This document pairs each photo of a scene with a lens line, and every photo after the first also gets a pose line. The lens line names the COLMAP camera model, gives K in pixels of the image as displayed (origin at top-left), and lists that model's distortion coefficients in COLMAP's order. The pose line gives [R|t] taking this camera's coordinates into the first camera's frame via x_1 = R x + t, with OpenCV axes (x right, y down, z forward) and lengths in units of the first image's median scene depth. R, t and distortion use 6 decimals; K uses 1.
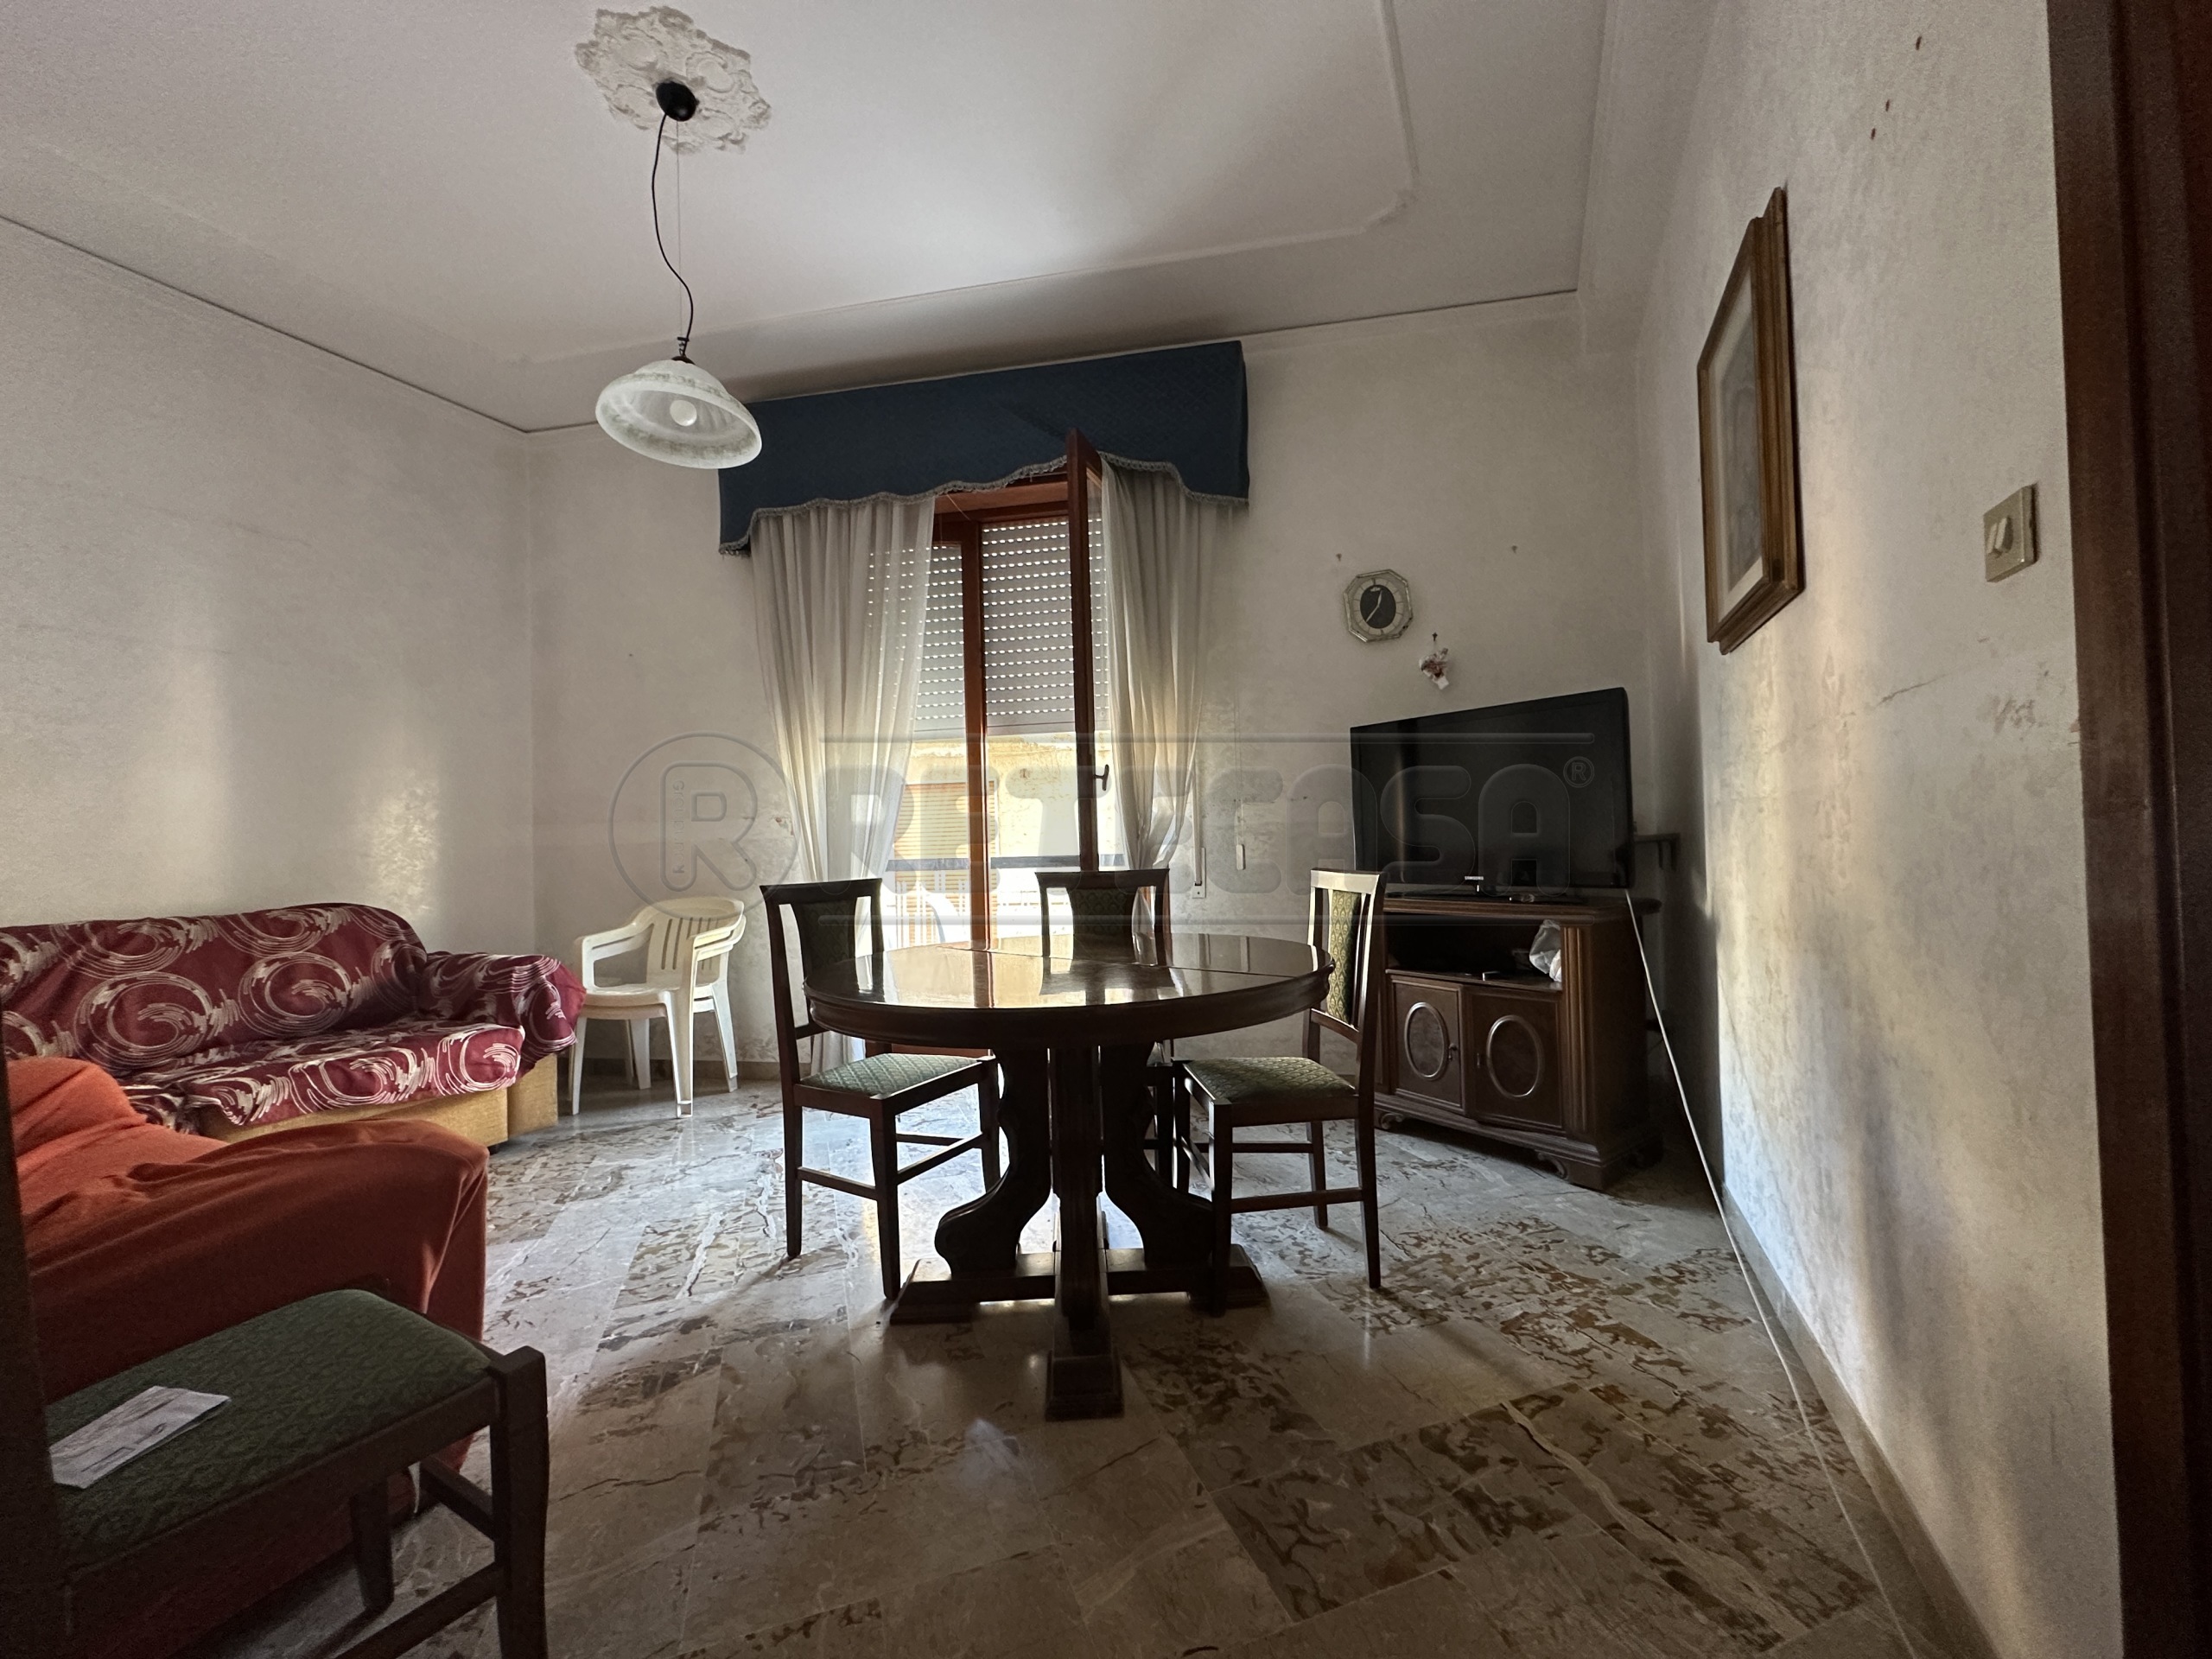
lens RADIAL K [[887.4, 0, 1106.0], [0, 887.4, 829.5], [0, 0, 1]] dist [0.000335, 0.000745]
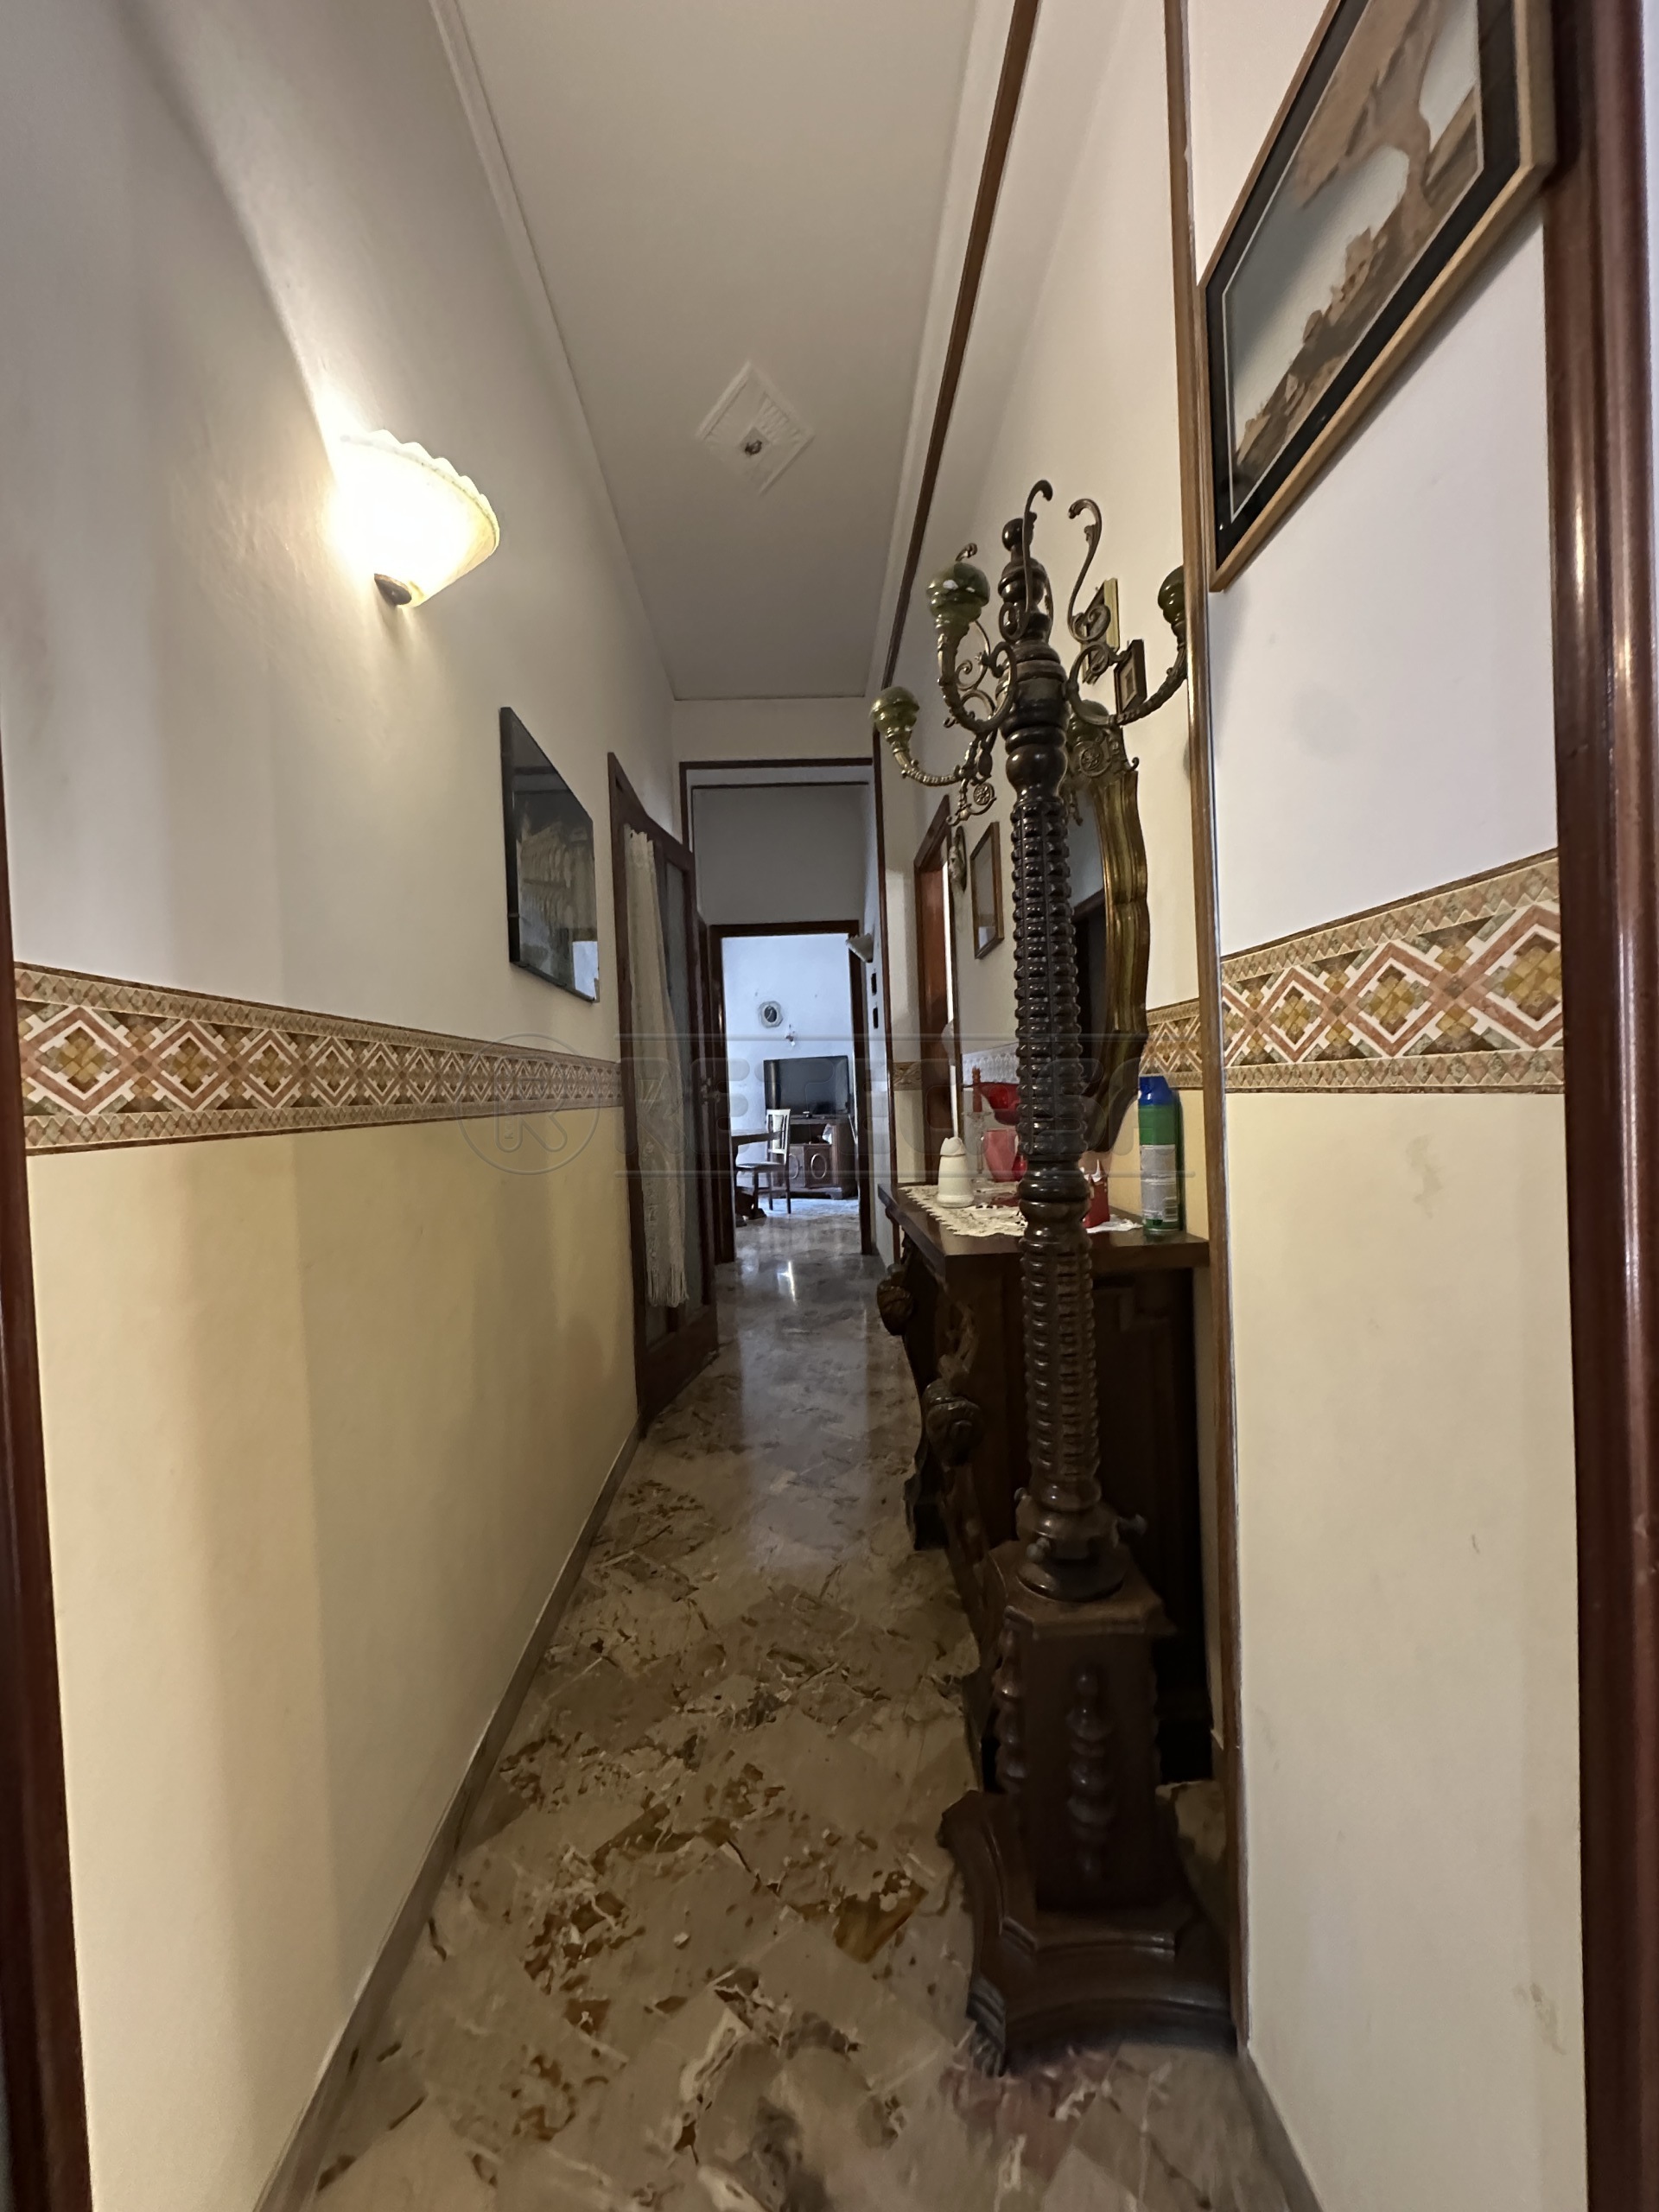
lens RADIAL K [[887.4, 0, 829.5], [0, 887.4, 1106.0], [0, 0, 1]] dist [0.000335, 0.000745]
pose [[0.893295, 0.006003, 0.449431, -1.035397], [-0.005628, 0.999982, -0.002170, 0.036190], [-0.449436, -0.000591, 0.893312, -2.057435]]
